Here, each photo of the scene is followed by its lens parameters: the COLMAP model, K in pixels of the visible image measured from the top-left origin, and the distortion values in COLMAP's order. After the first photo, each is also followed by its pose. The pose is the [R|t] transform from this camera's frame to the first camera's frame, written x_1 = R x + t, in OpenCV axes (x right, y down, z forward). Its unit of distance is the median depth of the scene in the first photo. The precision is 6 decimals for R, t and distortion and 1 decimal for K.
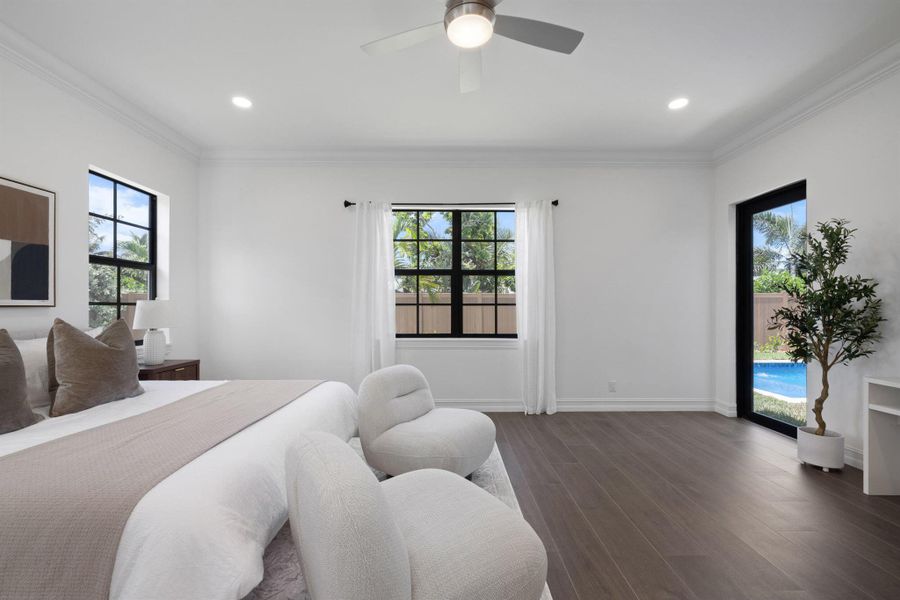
lens RADIAL K [[386.8, 0, 449.9], [0, 386.8, 303.4], [0, 0, 1]] dist [0.010403, 0.000239]
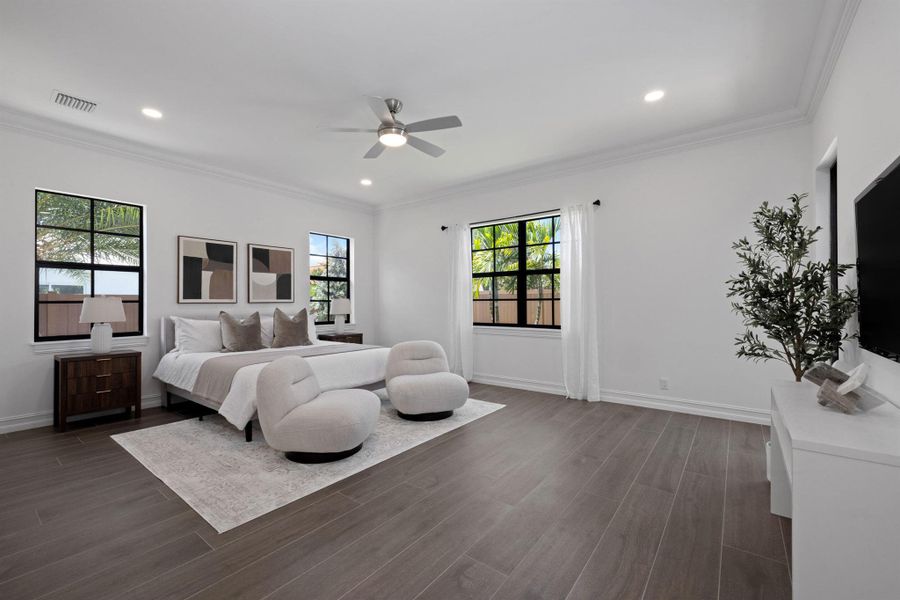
lens RADIAL K [[386.8, 0, 446.5], [0, 386.8, 297.5], [0, 0, 1]] dist [0.010403, 0.000239]
pose [[0.781143, -0.010582, -0.624263, 0.610207], [0.010230, 0.999939, -0.004149, -0.001243], [0.624268, -0.003145, 0.781204, -0.083755]]
